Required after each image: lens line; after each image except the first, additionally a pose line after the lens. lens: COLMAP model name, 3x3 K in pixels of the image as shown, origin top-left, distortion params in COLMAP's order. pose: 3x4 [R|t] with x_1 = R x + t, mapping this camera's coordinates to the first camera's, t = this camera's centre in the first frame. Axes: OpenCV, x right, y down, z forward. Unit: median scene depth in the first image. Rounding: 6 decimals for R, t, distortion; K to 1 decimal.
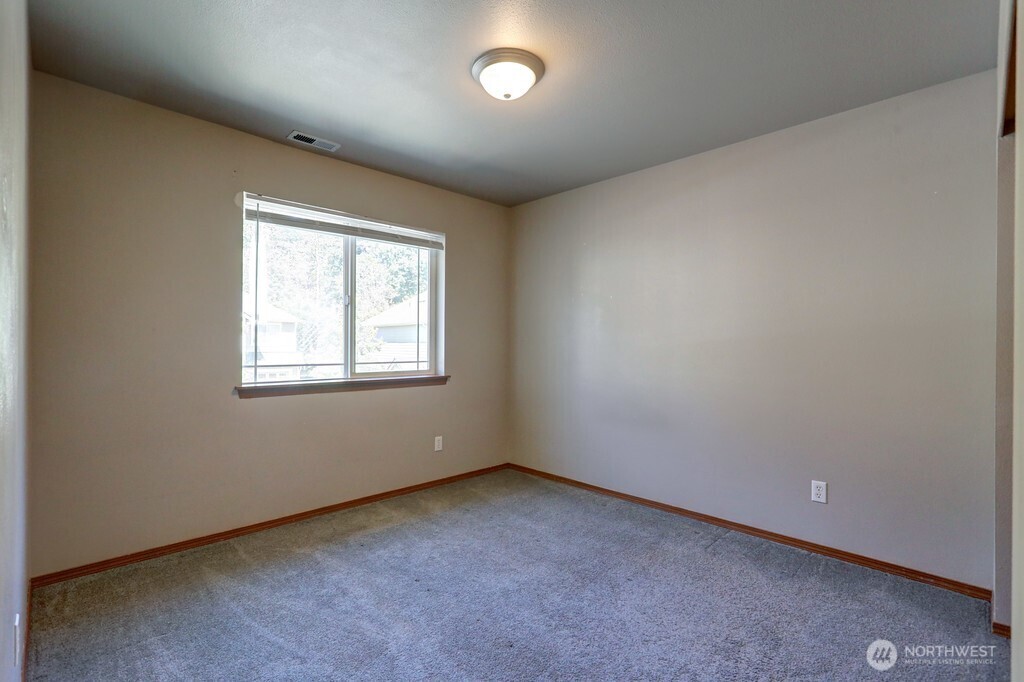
lens RADIAL K [[470.4, 0, 512.5], [0, 470.4, 340.4], [0, 0, 1]] dist [-0.003039, 0.001639]
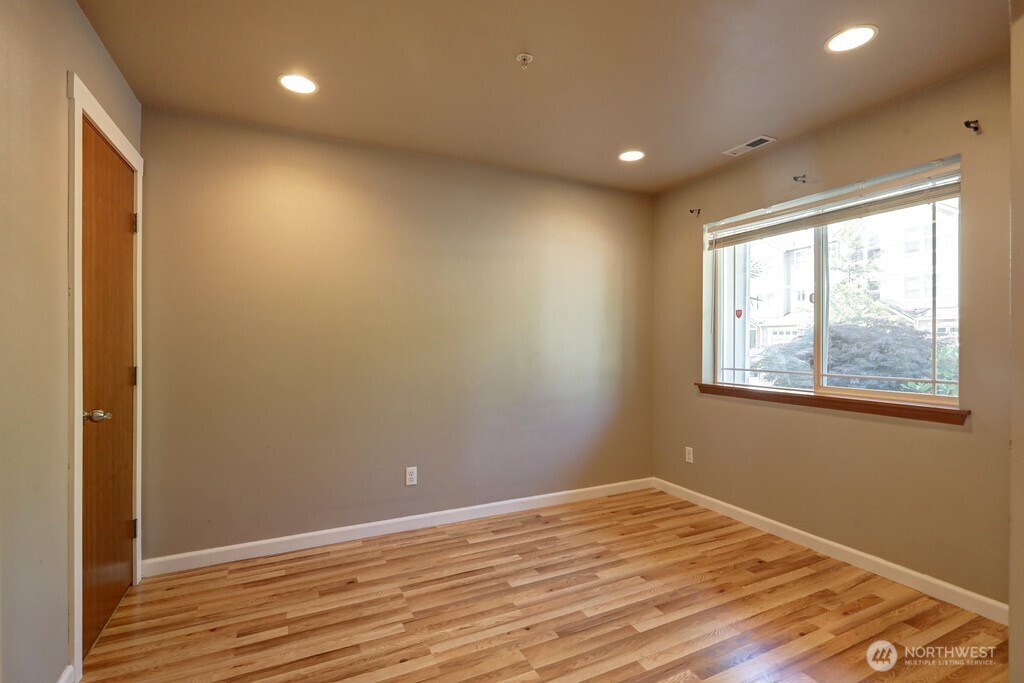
lens RADIAL K [[470.4, 0, 511.7], [0, 470.4, 346.4], [0, 0, 1]] dist [-0.003039, 0.001639]
pose [[-0.319241, -0.014239, -0.947566, 0.729028], [-0.024199, 0.999684, -0.006870, 0.018628], [0.947364, 0.020737, -0.319485, 0.849493]]
